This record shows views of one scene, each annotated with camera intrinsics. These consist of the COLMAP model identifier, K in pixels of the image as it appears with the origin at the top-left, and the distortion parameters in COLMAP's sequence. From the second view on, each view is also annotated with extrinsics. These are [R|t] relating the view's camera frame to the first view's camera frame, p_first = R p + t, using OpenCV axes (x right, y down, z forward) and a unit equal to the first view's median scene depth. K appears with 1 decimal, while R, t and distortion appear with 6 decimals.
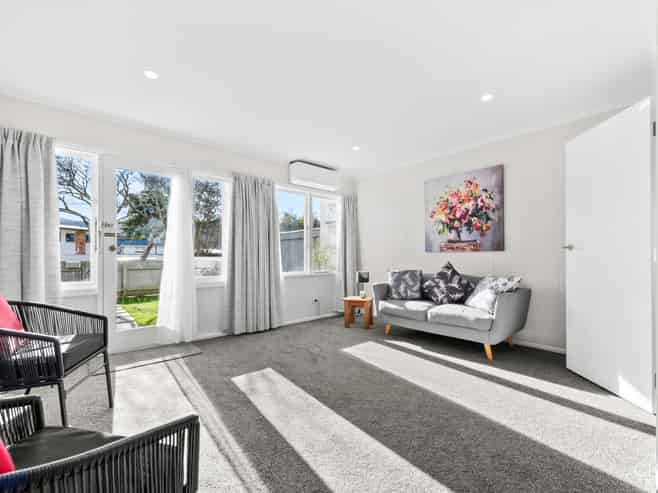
lens RADIAL K [[299.6, 0, 328.4], [0, 299.6, 256.0], [0, 0, 1]] dist [0.000009, -0.000043]
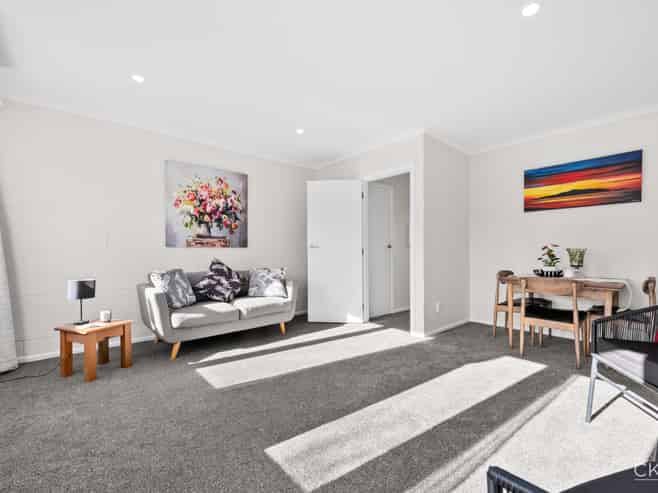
lens RADIAL K [[289.8, 0, 329.8], [0, 289.8, 251.5], [0, 0, 1]] dist [-0.023273, 0.000032]
pose [[-0.008422, 0.005285, 0.999951, -0.526990], [0.000687, 0.999986, -0.005279, 0.004493], [-0.999964, 0.000642, -0.008425, 0.640367]]
